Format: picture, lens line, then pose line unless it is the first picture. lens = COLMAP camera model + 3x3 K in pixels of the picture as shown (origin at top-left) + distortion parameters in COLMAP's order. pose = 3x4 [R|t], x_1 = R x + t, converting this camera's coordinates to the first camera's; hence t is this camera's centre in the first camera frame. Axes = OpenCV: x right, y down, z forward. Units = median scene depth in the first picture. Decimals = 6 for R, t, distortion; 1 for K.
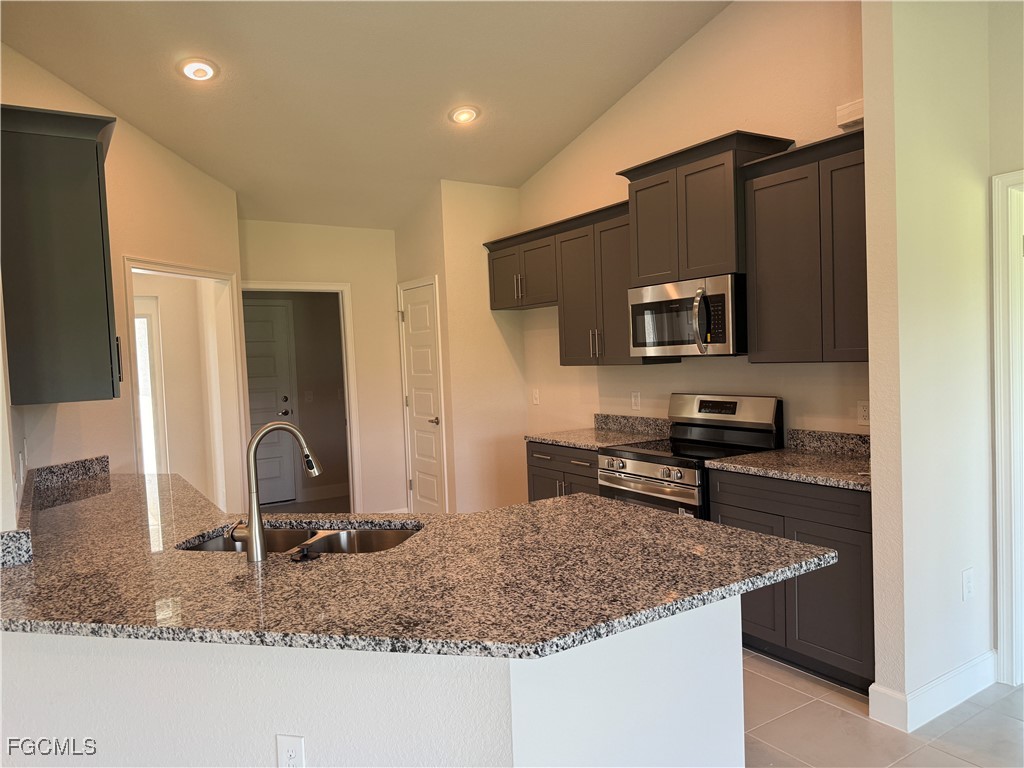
lens RADIAL K [[729.0, 0, 513.5], [0, 729.0, 389.1], [0, 0, 1]] dist [0.061543, -0.083529]
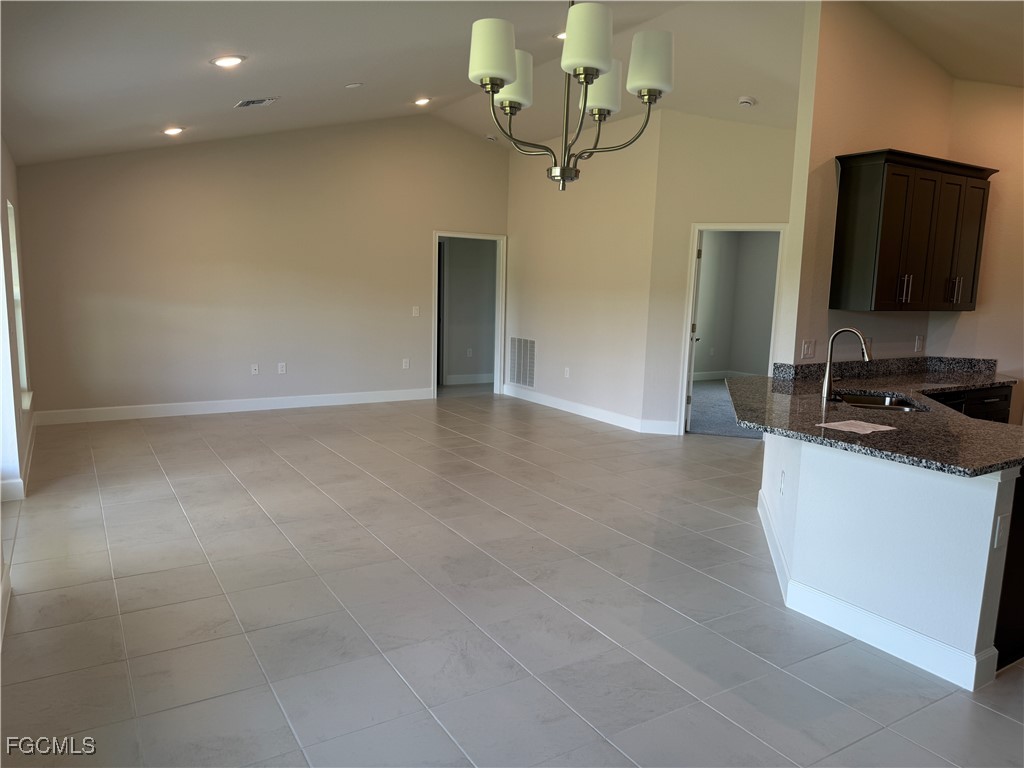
lens RADIAL K [[729.0, 0, 513.5], [0, 729.0, 389.1], [0, 0, 1]] dist [0.061543, -0.083529]
pose [[-0.024020, 0.187045, -0.982058, 0.889964], [-0.071220, 0.979525, 0.188304, -0.054751], [0.997171, 0.074465, -0.010207, 0.126007]]
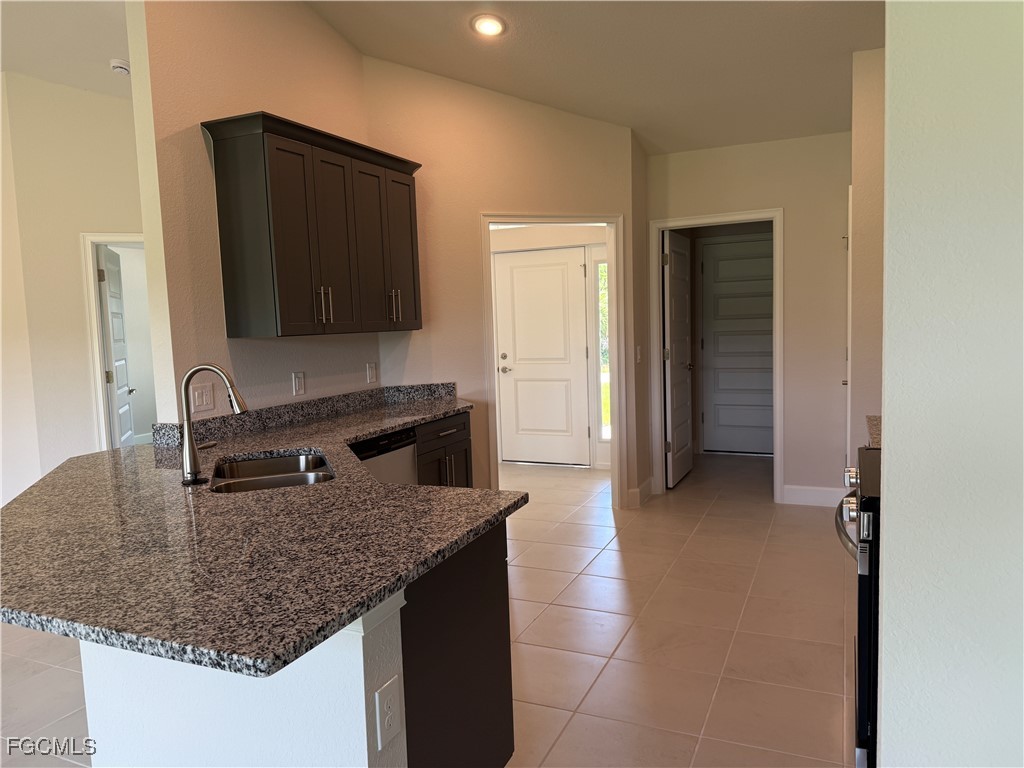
lens RADIAL K [[729.0, 0, 513.5], [0, 729.0, 389.1], [0, 0, 1]] dist [0.061543, -0.083529]
pose [[0.542556, 0.105580, -0.833358, 0.541253], [-0.027804, 0.993783, 0.107803, -0.033791], [0.839559, -0.035318, 0.542119, 0.456010]]
